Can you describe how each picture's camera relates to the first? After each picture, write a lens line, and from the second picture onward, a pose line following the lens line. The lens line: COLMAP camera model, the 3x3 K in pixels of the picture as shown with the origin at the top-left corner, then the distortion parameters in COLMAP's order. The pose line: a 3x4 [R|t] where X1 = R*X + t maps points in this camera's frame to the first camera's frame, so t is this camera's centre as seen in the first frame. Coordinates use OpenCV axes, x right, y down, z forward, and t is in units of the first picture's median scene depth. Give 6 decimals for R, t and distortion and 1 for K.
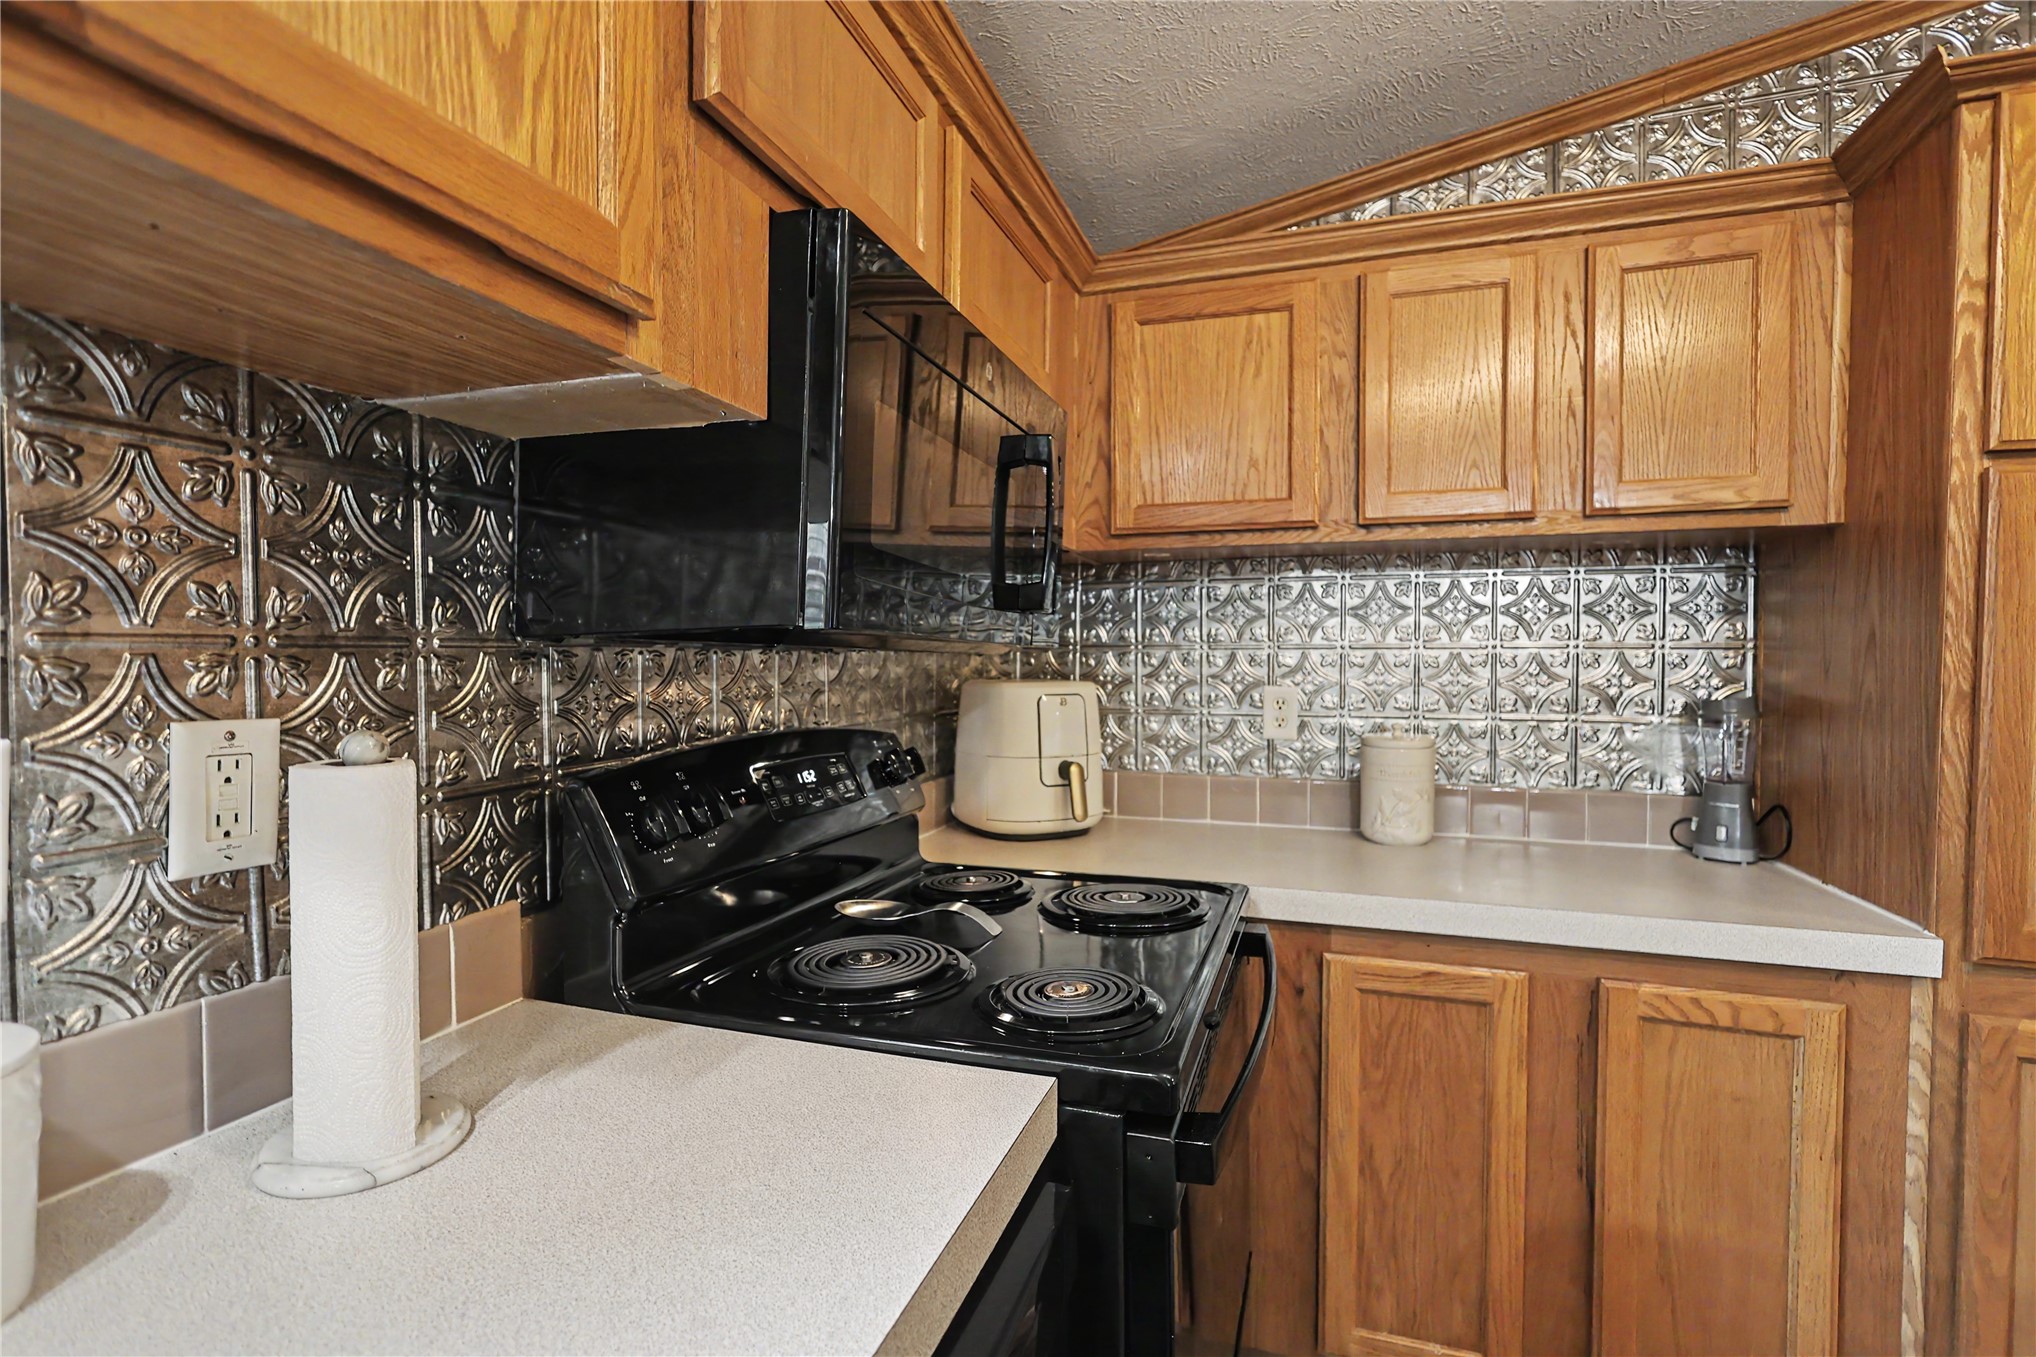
lens RADIAL K [[943.3, 0, 1018.4], [0, 943.3, 677.2], [0, 0, 1]] dist [-0.001198, 0.001490]
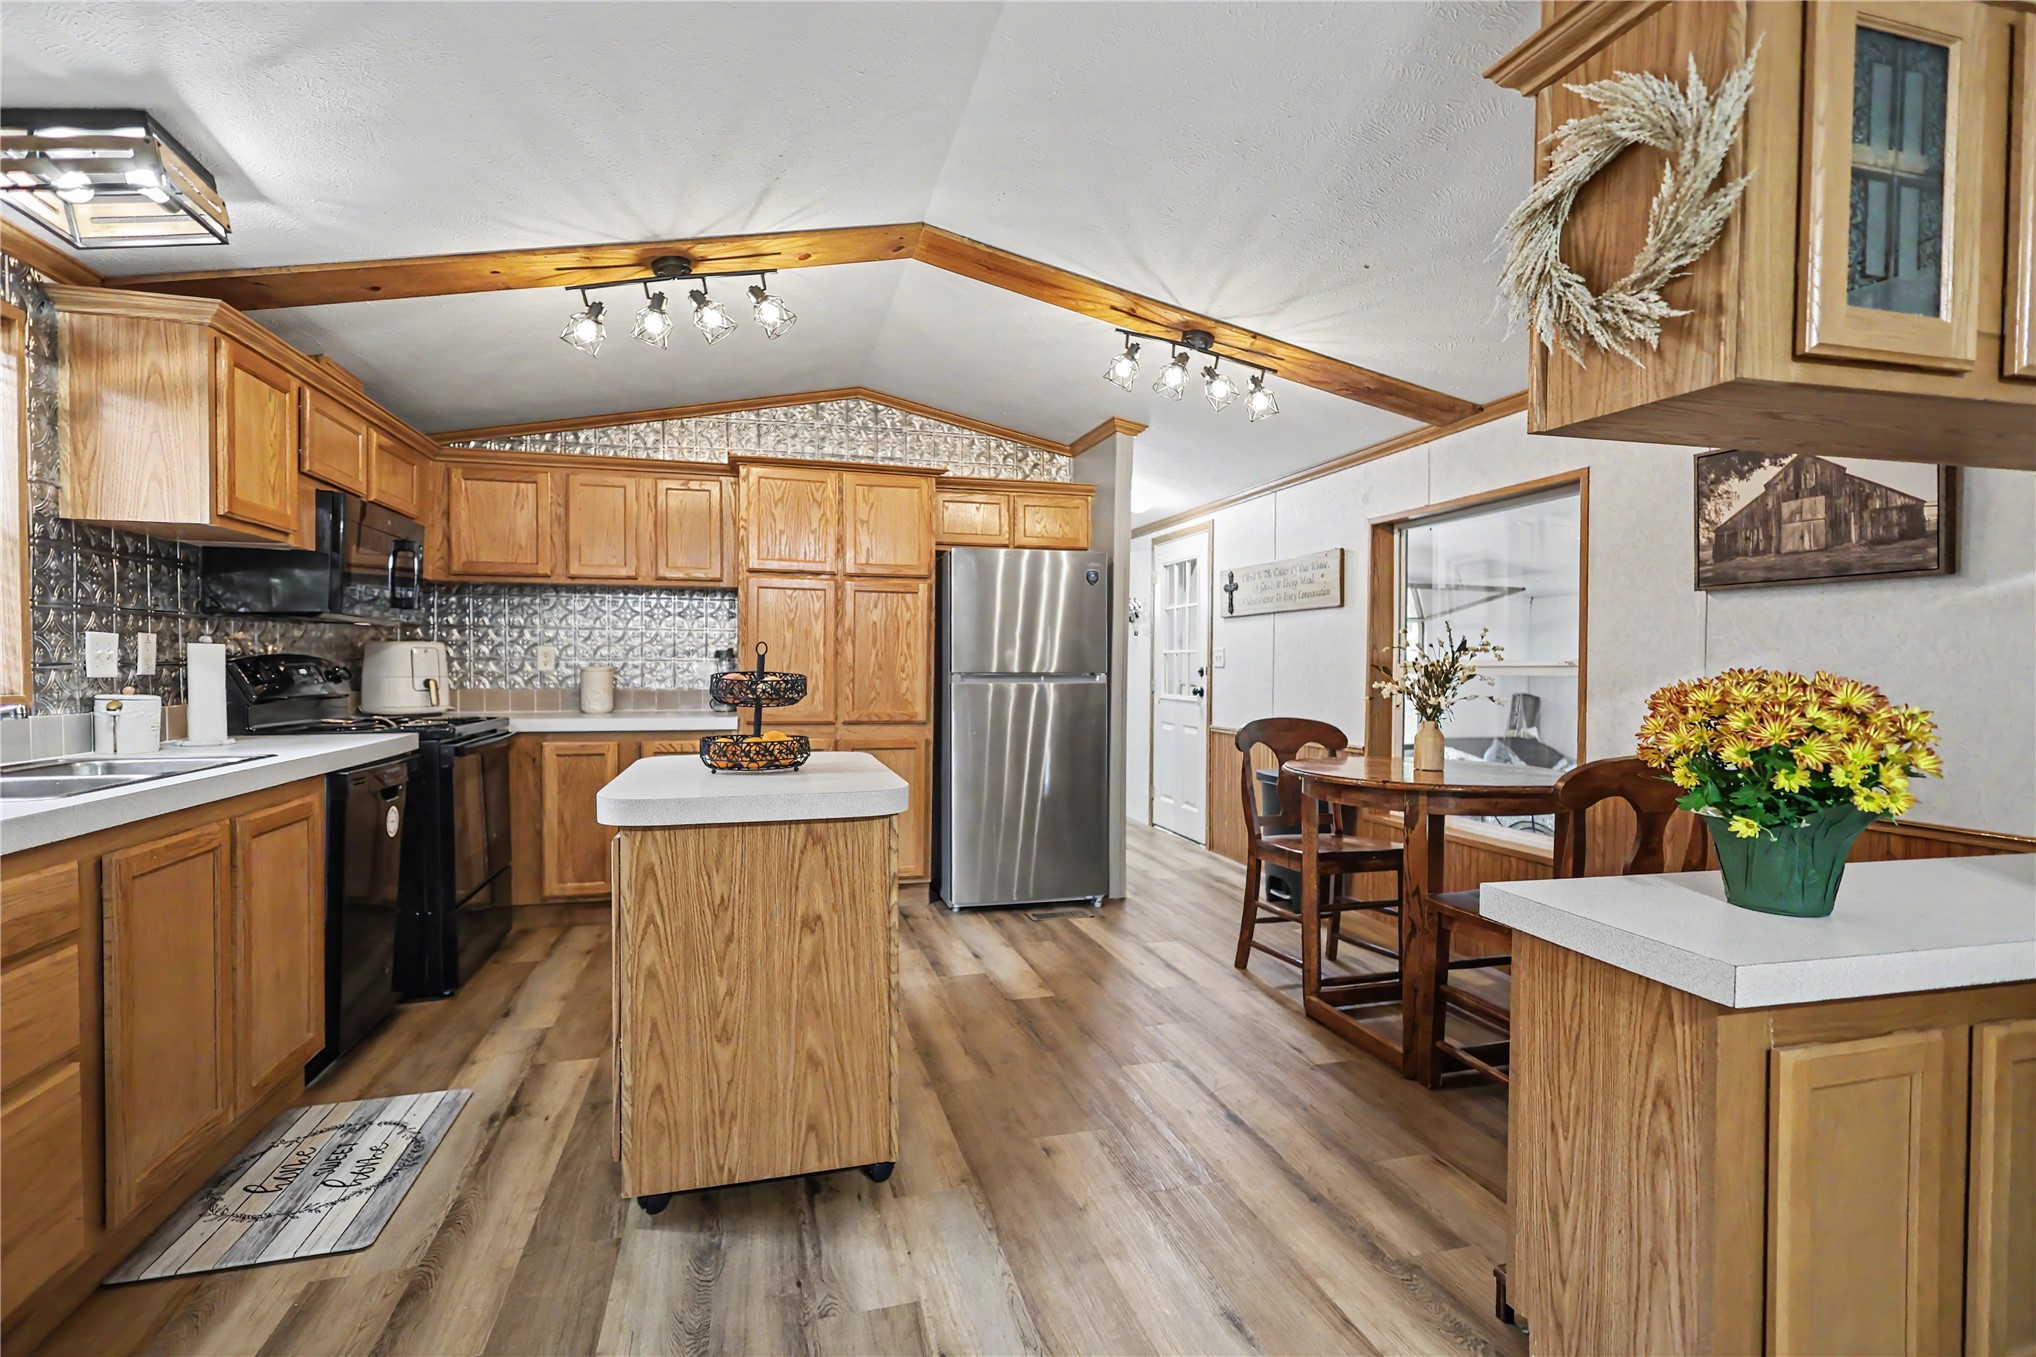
lens RADIAL K [[943.3, 0, 1018.9], [0, 943.3, 678.6], [0, 0, 1]] dist [-0.001198, 0.001490]
pose [[0.829586, -0.009941, 0.558290, -0.028748], [0.008056, 0.999951, 0.005835, 0.082692], [-0.558321, -0.000343, 0.829625, -1.434015]]
